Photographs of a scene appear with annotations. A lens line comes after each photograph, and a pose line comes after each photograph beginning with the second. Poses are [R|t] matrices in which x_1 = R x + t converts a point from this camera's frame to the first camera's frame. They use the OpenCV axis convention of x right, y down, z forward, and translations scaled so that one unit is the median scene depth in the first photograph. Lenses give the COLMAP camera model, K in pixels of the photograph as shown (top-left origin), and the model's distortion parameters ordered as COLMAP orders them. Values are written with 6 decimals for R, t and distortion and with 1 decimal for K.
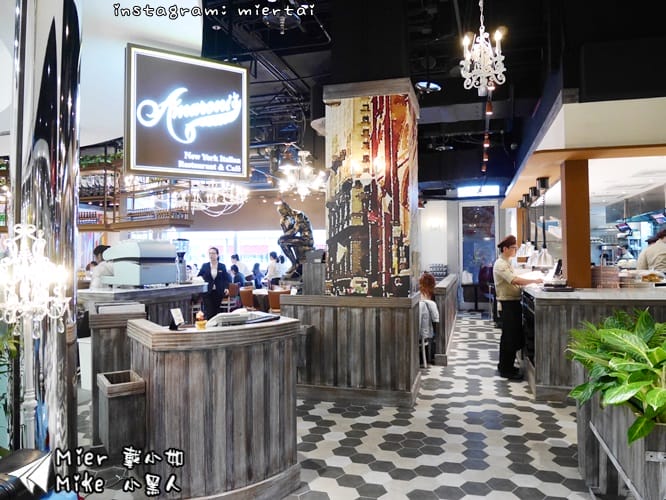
lens RADIAL K [[489.5, 0, 333.0], [0, 489.5, 250.0], [0, 0, 1]] dist [-0.046023, 0.005575]
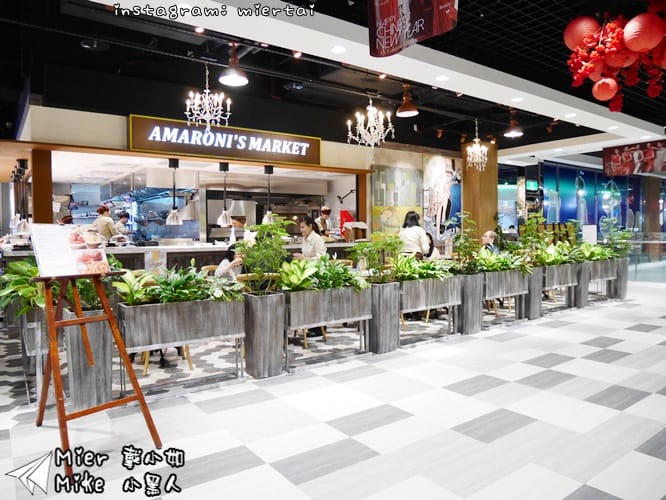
lens RADIAL K [[489.5, 0, 333.0], [0, 489.5, 250.0], [0, 0, 1]] dist [-0.046023, 0.005575]
pose [[0.605275, -0.028919, 0.795491, -0.056239], [-0.007369, 0.999093, 0.041927, 0.021444], [-0.795982, -0.031239, 0.604513, -0.408945]]
